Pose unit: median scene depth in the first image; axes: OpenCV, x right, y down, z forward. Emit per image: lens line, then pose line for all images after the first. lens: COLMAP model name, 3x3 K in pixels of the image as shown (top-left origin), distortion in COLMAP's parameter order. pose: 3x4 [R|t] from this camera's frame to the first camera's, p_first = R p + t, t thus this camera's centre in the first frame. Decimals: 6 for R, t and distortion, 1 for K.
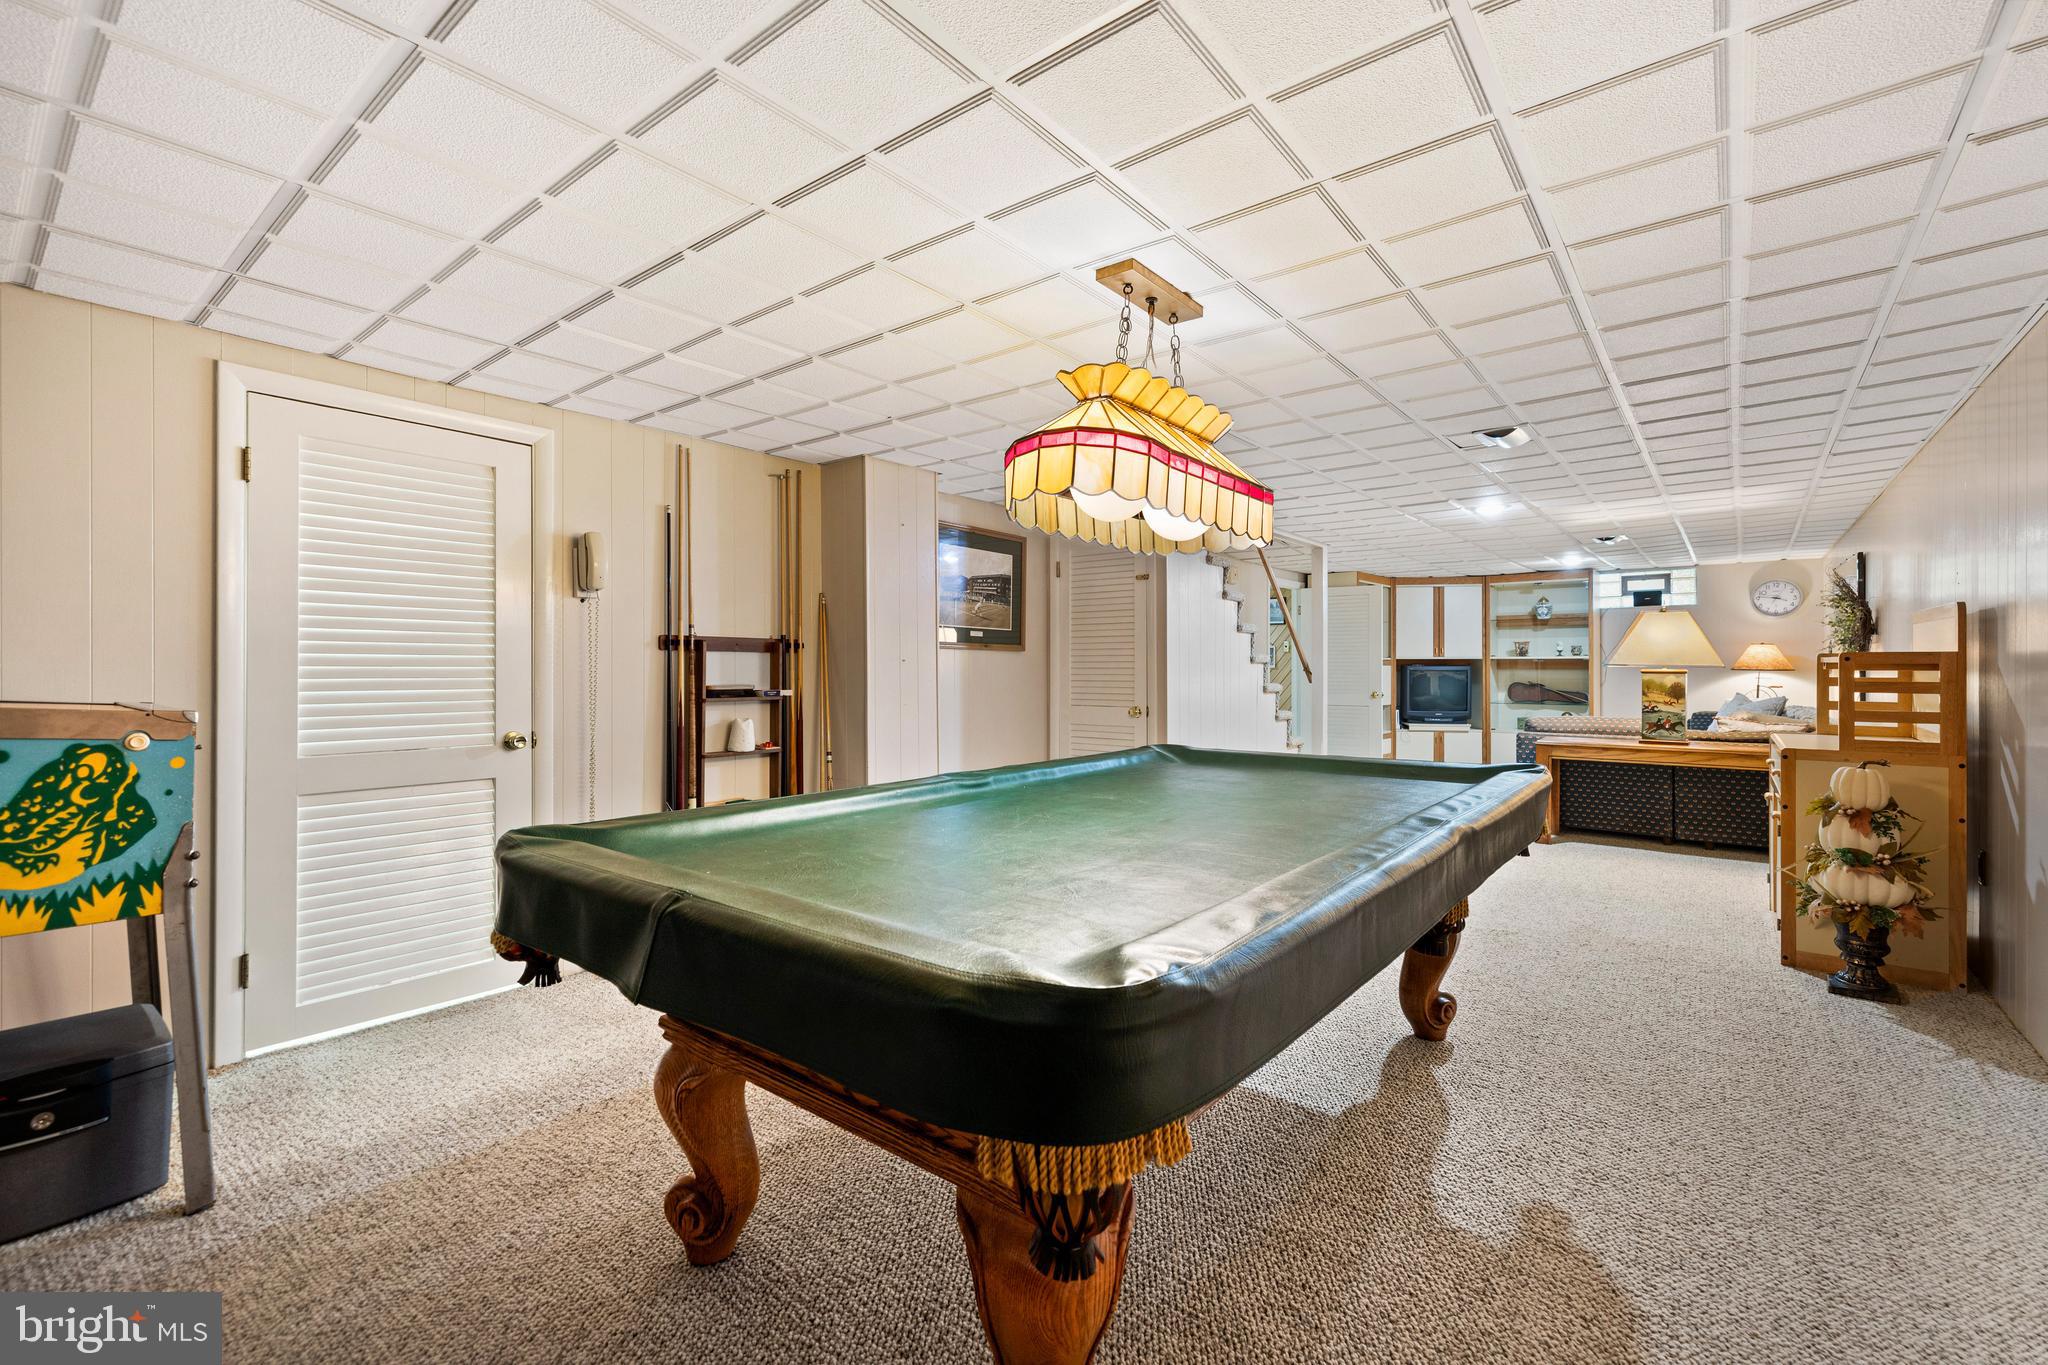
lens RADIAL K [[860.7, 0, 1021.9], [0, 860.7, 670.1], [0, 0, 1]] dist [0.007904, -0.000681]
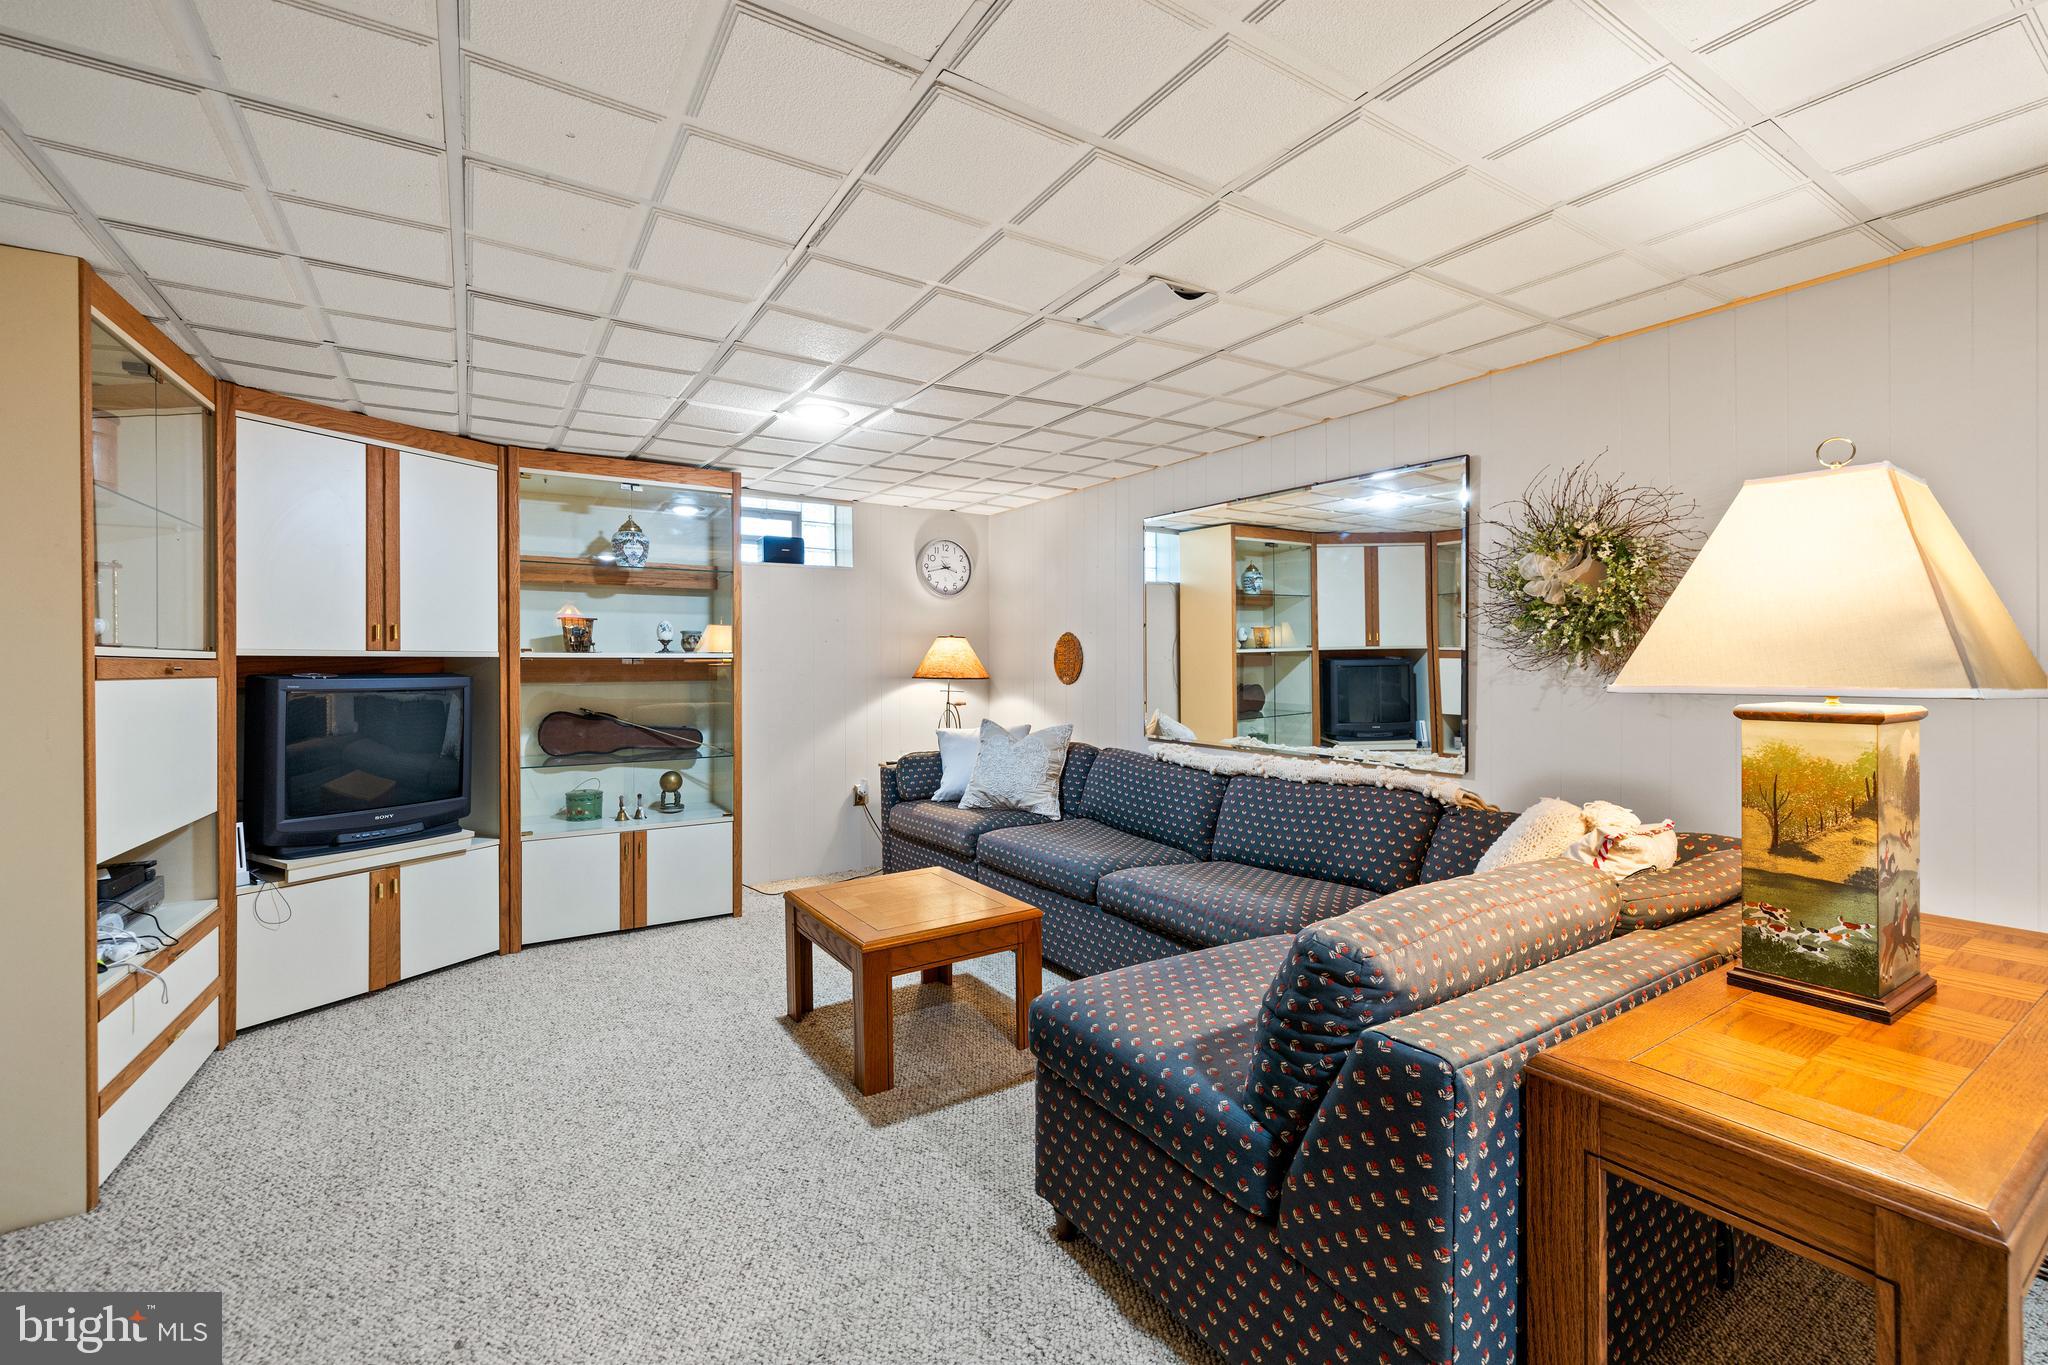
lens RADIAL K [[860.7, 0, 1017.4], [0, 860.7, 665.9], [0, 0, 1]] dist [0.007904, -0.000681]
pose [[0.331789, -0.002364, 0.943351, 0.242591], [0.005283, 0.999986, 0.000647, -0.008109], [-0.943339, 0.004769, 0.331797, 0.648156]]
